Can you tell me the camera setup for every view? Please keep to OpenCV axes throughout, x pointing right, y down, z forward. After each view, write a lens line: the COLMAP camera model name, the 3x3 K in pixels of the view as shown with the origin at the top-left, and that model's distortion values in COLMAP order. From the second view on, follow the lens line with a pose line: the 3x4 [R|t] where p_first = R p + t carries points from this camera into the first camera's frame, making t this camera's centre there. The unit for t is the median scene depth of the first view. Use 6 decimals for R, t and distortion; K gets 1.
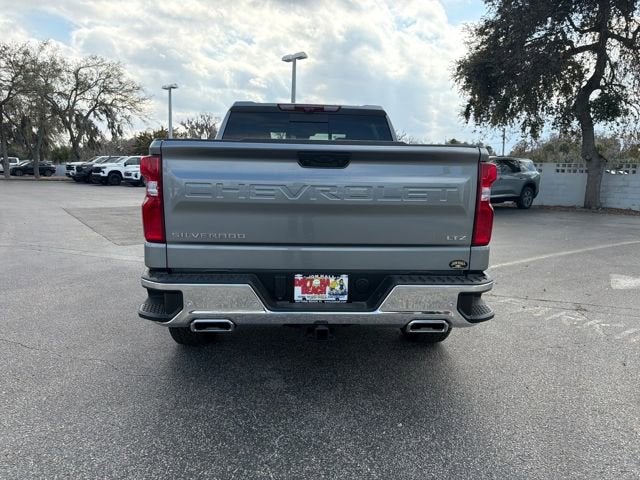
lens RADIAL K [[449.8, 0, 321.3], [0, 449.8, 255.8], [0, 0, 1]] dist [-0.002209, 0.000016]
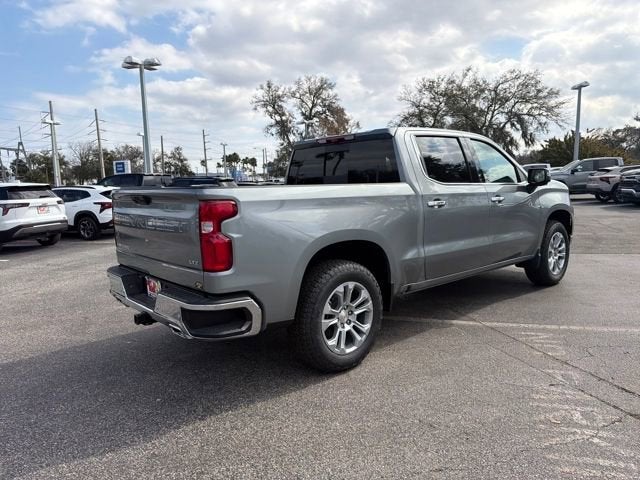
lens RADIAL K [[456.2, 0, 320.0], [0, 456.2, 240.0], [0, 0, 1]] dist [0.048148, -0.051752]
pose [[0.618526, 0.062178, -0.783300, 0.077924], [-0.102808, 0.994699, -0.002223, -0.006993], [0.779009, 0.081905, 0.621640, 0.026279]]
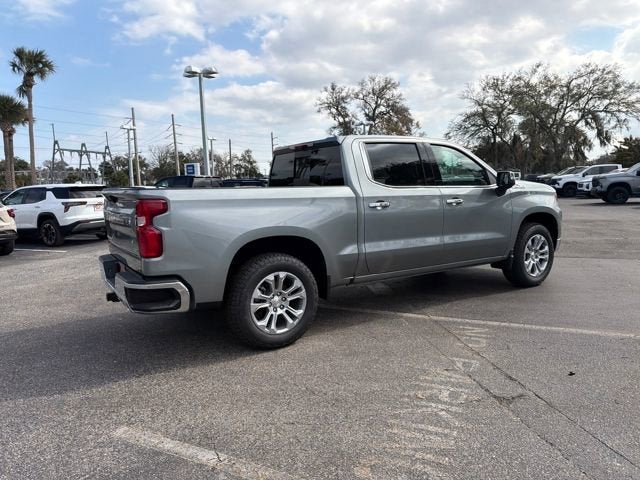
lens RADIAL K [[455.3, 0, 319.0], [0, 455.3, 242.9], [0, 0, 1]] dist [0.072290, -0.102426]
pose [[0.494813, 0.077280, -0.865556, 0.101374], [-0.122691, 0.992273, 0.018455, -0.008814], [0.860295, 0.097065, 0.500472, 0.040300]]
